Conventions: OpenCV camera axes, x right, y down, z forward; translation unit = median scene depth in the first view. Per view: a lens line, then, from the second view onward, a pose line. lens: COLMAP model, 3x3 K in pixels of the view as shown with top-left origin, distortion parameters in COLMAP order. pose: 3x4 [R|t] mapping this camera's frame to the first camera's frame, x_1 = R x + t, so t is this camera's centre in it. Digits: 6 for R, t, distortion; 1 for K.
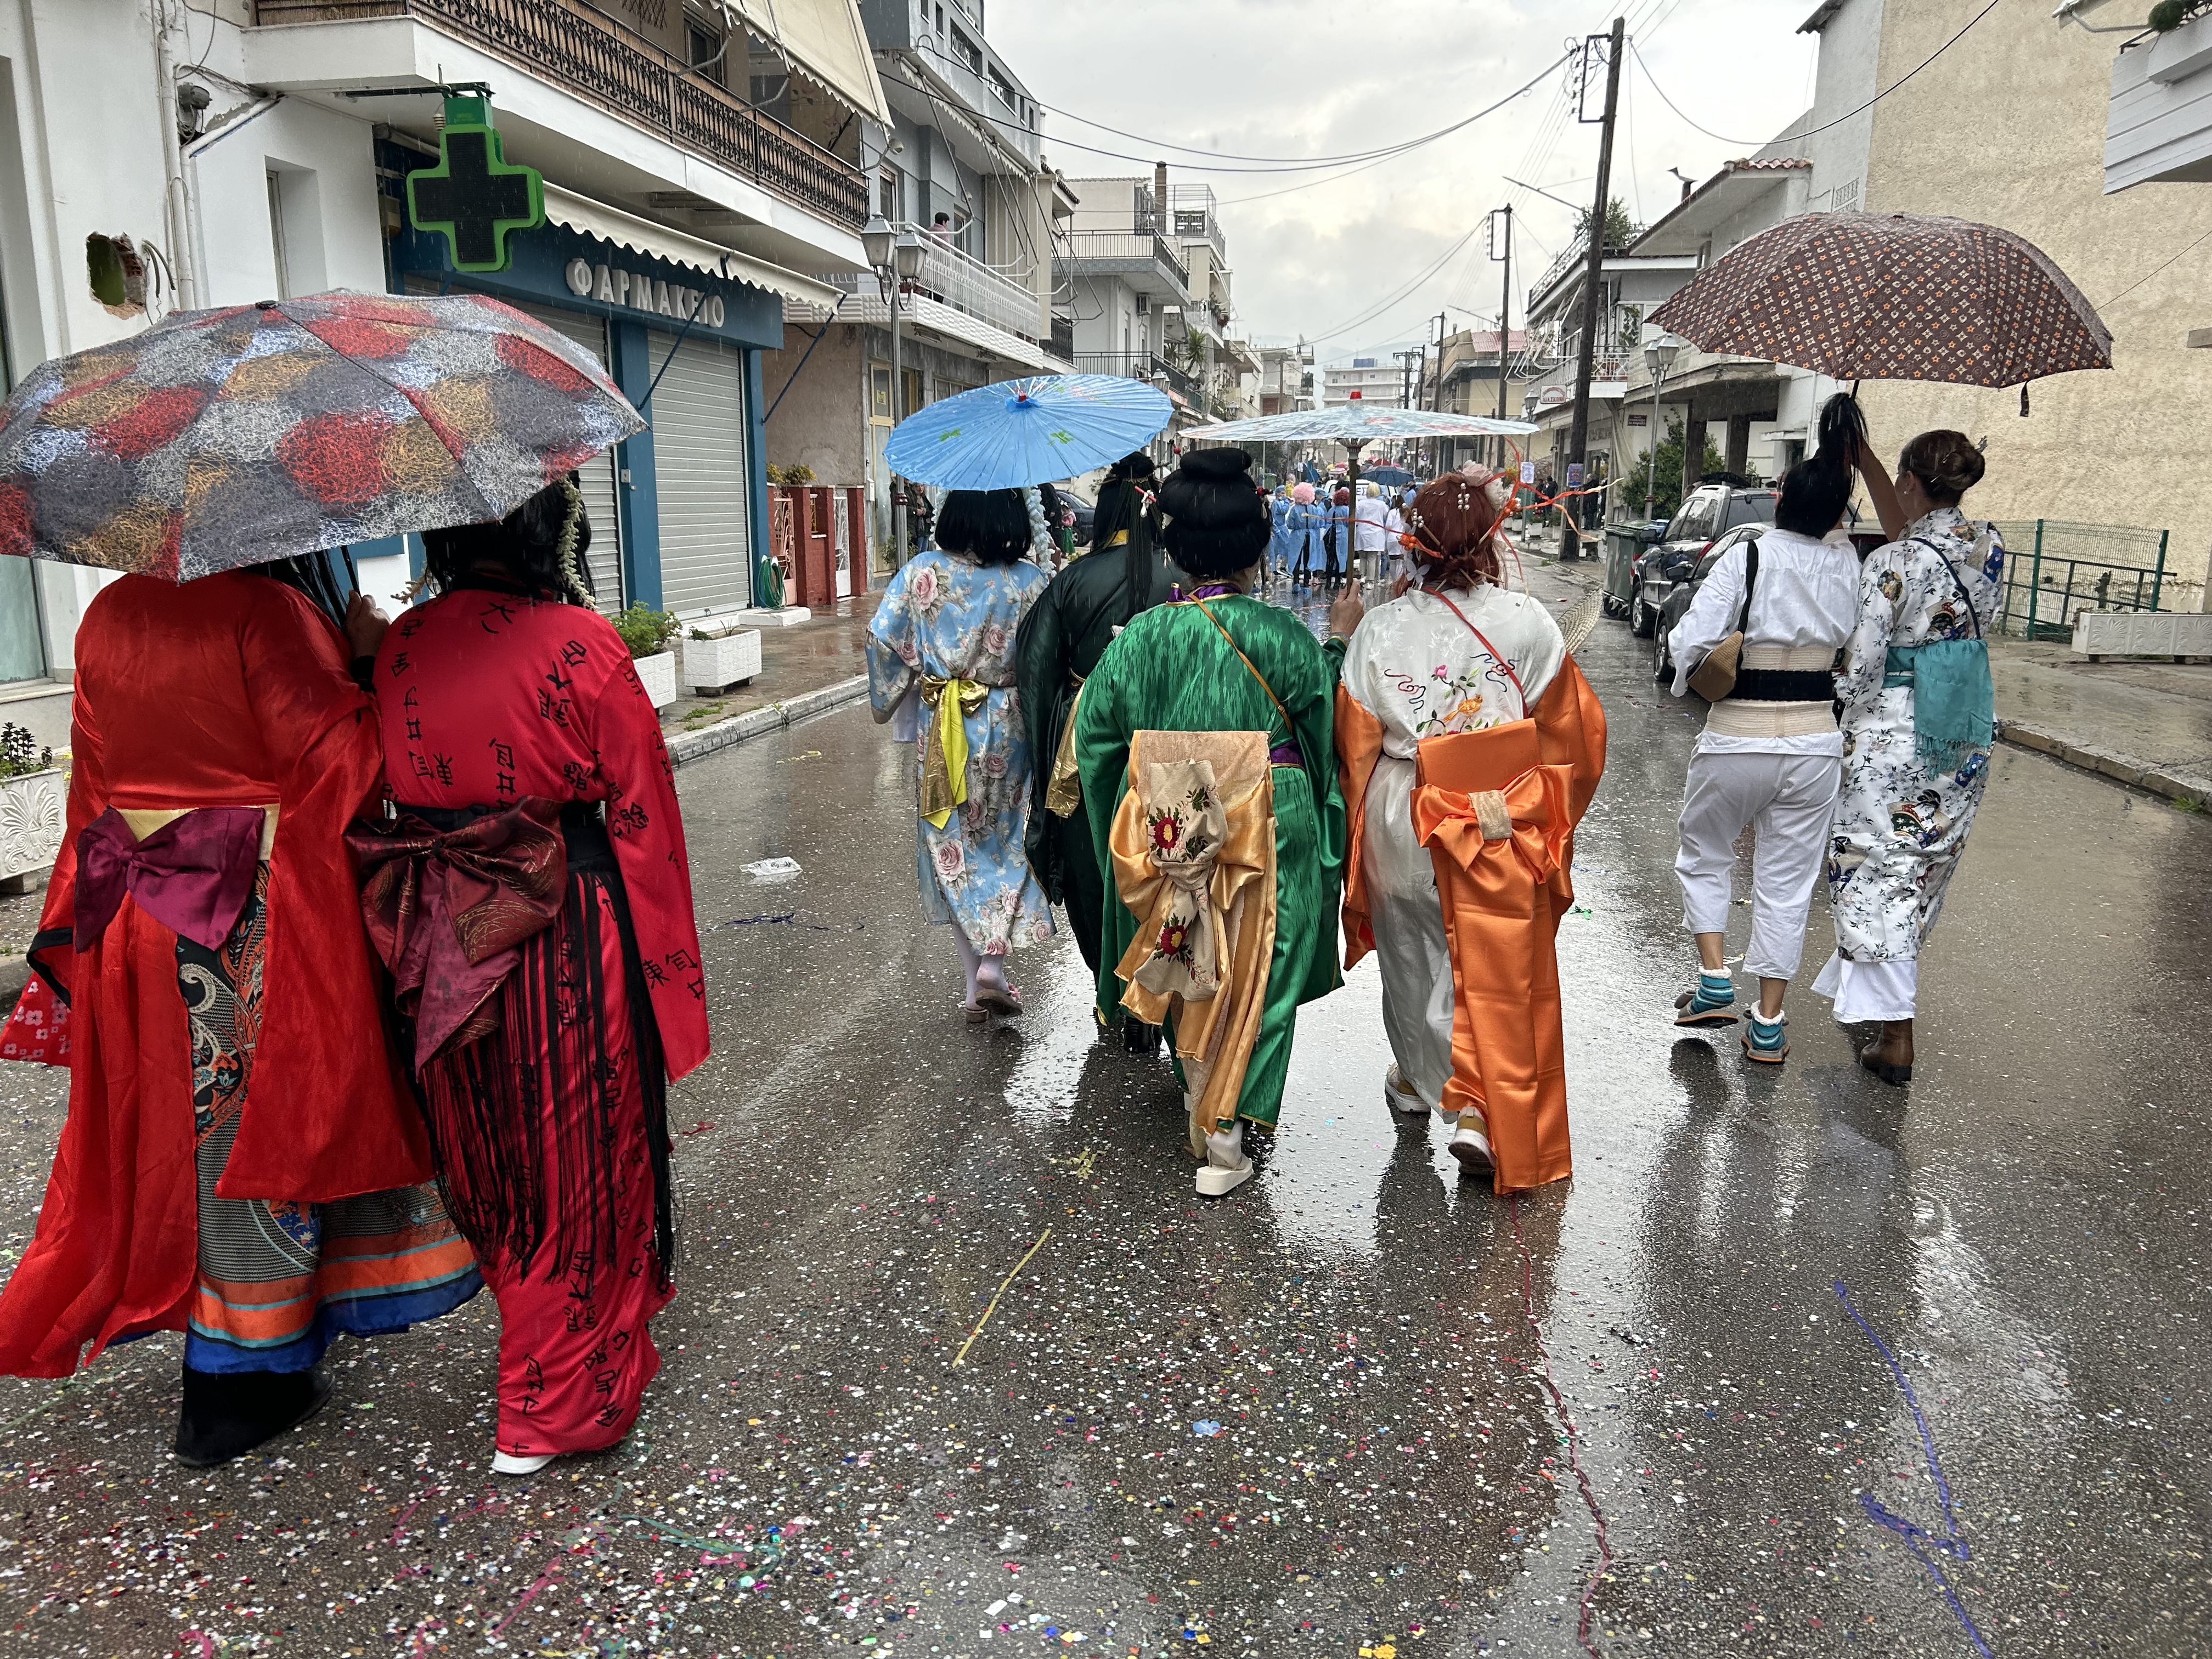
lens RADIAL K [[1672.0, 0, 1106.0], [0, 1672.0, 829.5], [0, 0, 1]] dist [0.031889, -0.006639]
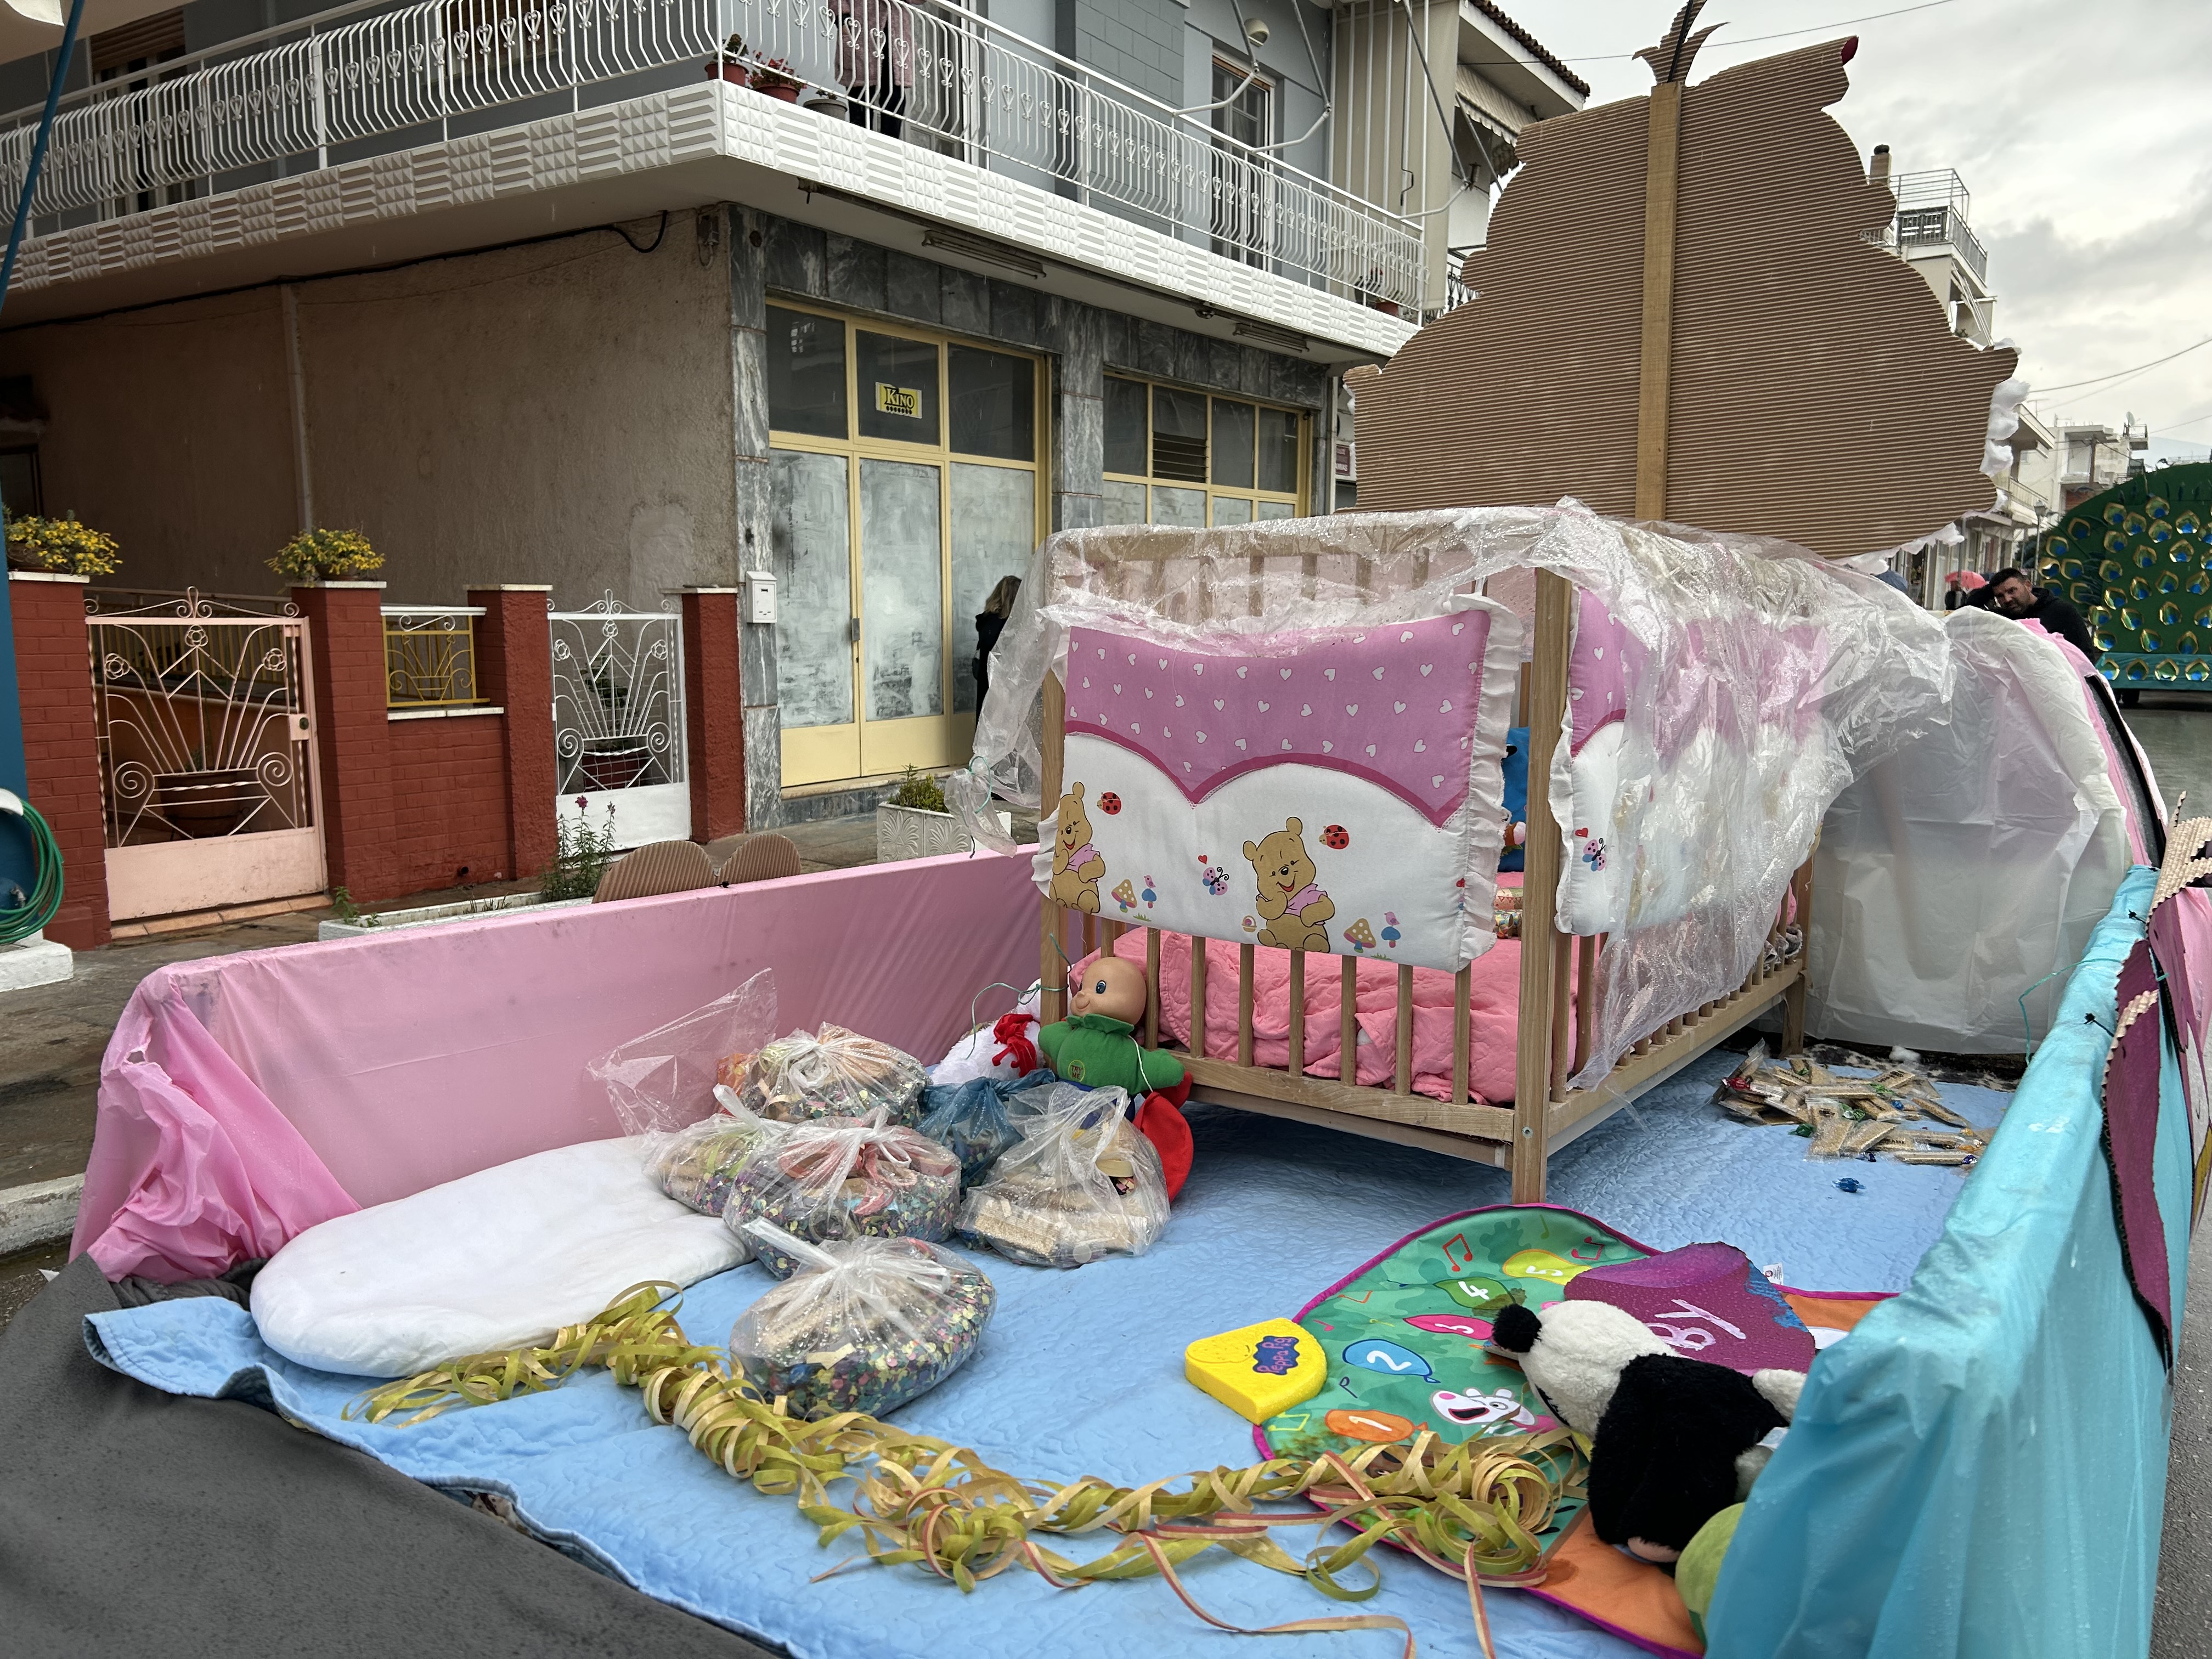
lens RADIAL K [[1672.0, 0, 1106.0], [0, 1672.0, 829.5], [0, 0, 1]] dist [0.031889, -0.006639]
pose [[0.910096, 0.053027, -0.410991, 0.043249], [-0.080385, 0.995531, -0.049560, -0.047282], [0.406526, 0.078142, 0.910291, 0.236274]]
